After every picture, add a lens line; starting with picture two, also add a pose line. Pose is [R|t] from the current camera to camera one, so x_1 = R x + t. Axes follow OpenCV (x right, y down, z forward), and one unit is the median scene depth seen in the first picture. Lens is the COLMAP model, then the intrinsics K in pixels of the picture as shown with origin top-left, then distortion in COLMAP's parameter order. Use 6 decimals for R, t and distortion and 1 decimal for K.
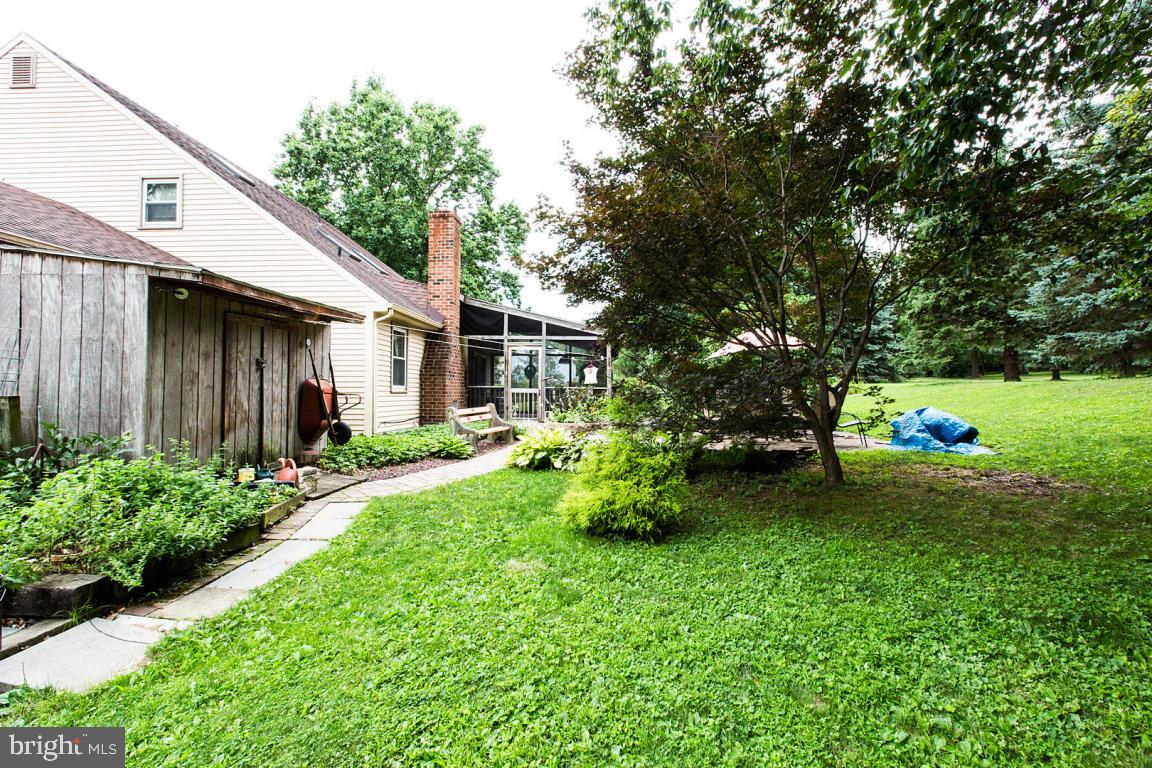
lens RADIAL K [[537.0, 0, 576.0], [0, 537.0, 384.0], [0, 0, 1]] dist [-0.000385, -0.000065]
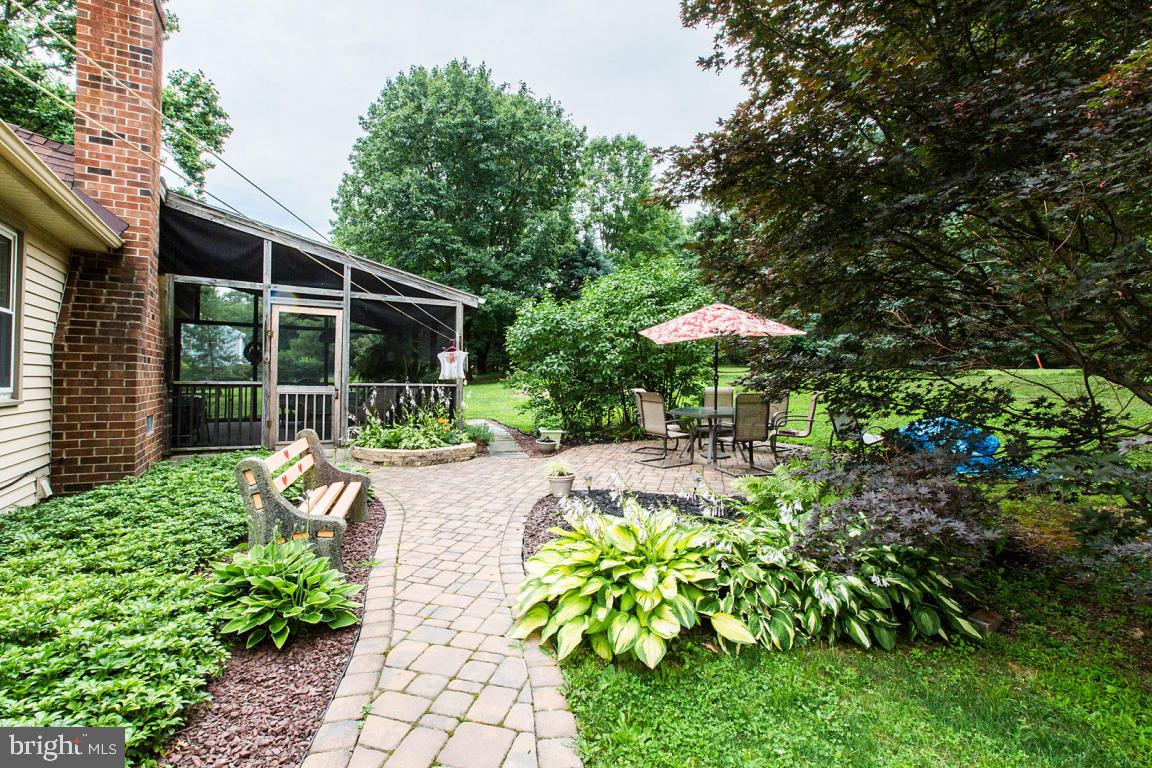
lens RADIAL K [[537.0, 0, 576.0], [0, 537.0, 384.0], [0, 0, 1]] dist [-0.000385, -0.000065]
pose [[0.835286, 0.000436, 0.549815, -0.172448], [-0.017057, 0.999539, 0.025120, -0.012472], [-0.549551, -0.030360, 0.834909, 0.421145]]
